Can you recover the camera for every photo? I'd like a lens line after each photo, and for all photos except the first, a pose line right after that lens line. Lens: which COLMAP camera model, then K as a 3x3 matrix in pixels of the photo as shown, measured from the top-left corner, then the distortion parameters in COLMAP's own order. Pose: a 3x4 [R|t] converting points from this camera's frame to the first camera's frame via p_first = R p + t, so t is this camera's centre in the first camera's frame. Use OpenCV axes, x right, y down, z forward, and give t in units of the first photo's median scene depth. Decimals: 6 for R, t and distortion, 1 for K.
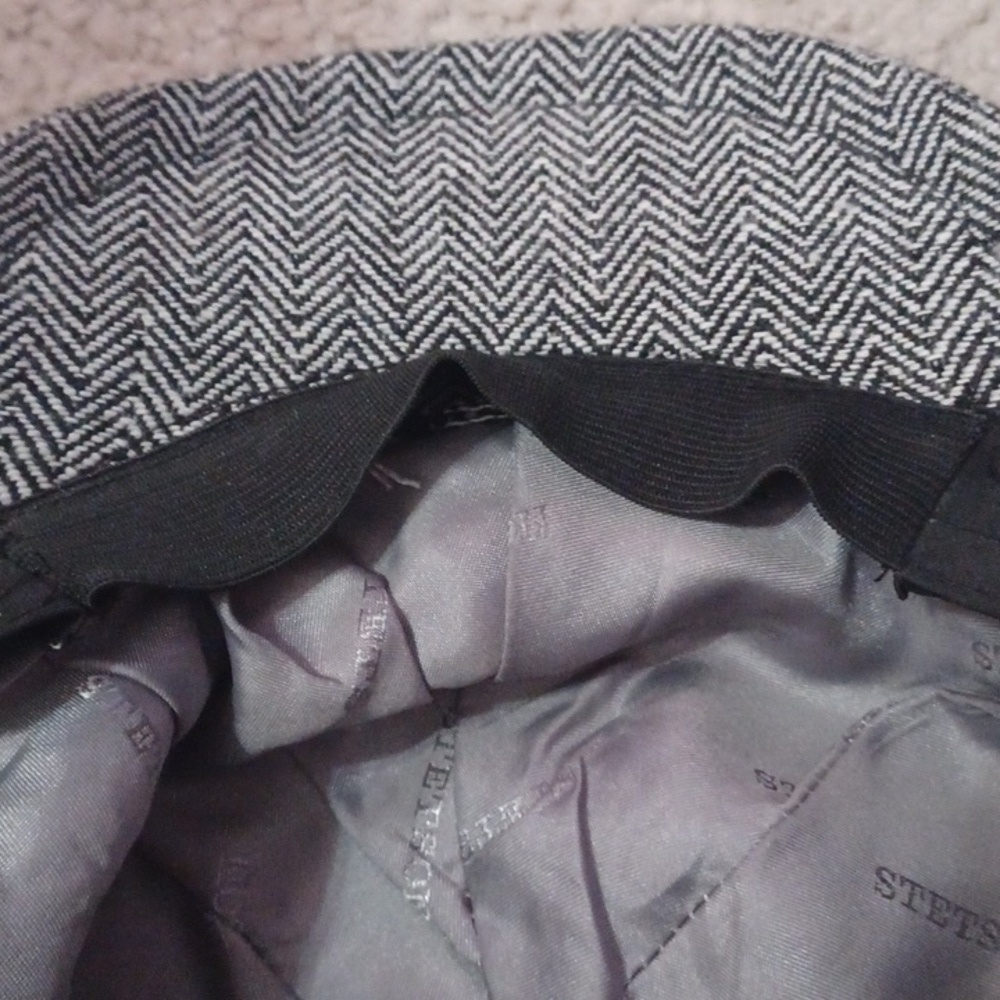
lens RADIAL K [[1645.4, 0, 450.0], [0, 1645.4, 499.1], [0, 0, 1]] dist [0.145175, -0.107827]
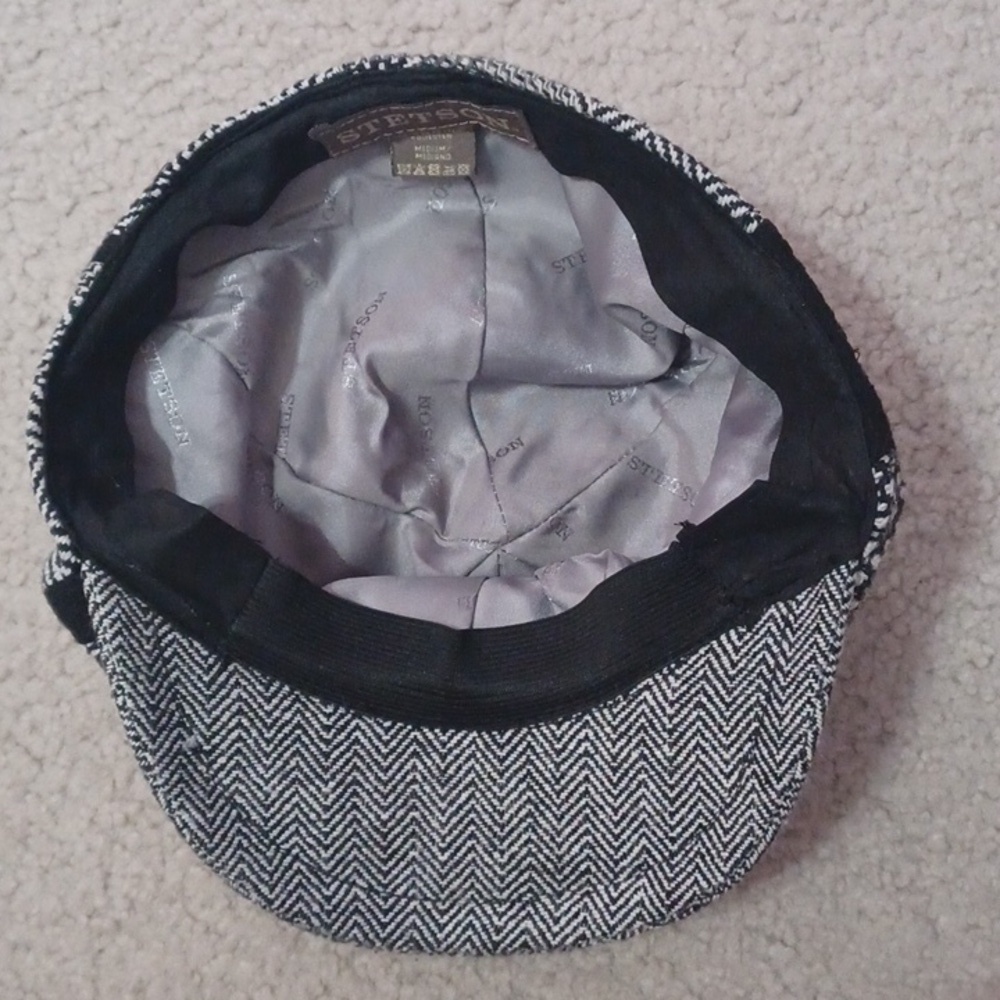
lens RADIAL K [[1776.9, 0, 573.1], [0, 1776.9, 592.6], [0, 0, 1]] dist [0.402706, -0.021421]
pose [[-0.993802, -0.047919, 0.100309, -0.259933], [0.081175, -0.929301, 0.360292, -0.633341], [0.075952, 0.366202, 0.927431, -0.823406]]
